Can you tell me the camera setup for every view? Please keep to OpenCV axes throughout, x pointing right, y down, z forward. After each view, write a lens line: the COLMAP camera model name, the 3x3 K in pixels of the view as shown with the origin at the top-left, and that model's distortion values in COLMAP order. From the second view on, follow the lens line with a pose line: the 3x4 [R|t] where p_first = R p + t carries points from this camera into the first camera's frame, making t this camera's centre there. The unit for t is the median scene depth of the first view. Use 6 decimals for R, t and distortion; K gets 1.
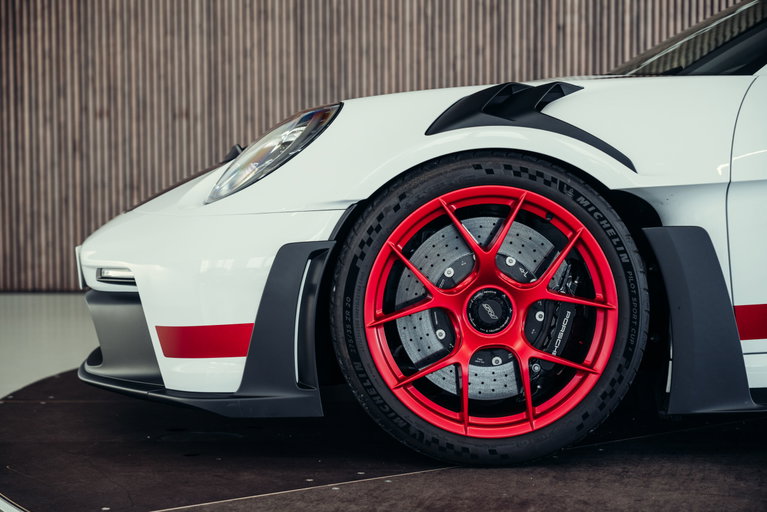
lens RADIAL K [[1474.1, 0, 383.5], [0, 1474.1, 256.0], [0, 0, 1]] dist [0.226175, -1.904394]
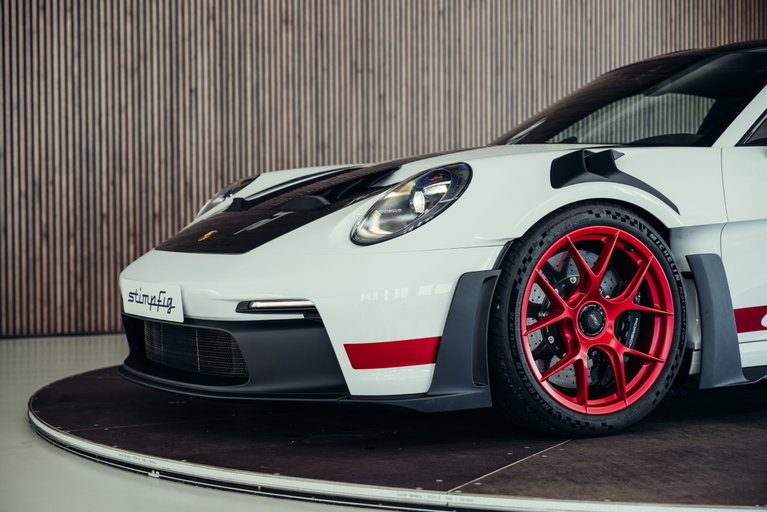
lens RADIAL K [[1517.9, 0, 370.2], [0, 1517.9, 255.8], [0, 0, 1]] dist [0.038272, 0.066695]
pose [[0.878909, -0.016661, 0.476698, -0.765801], [0.034425, 0.998999, -0.028554, 0.011729], [-0.475745, 0.041506, 0.878603, -0.115883]]
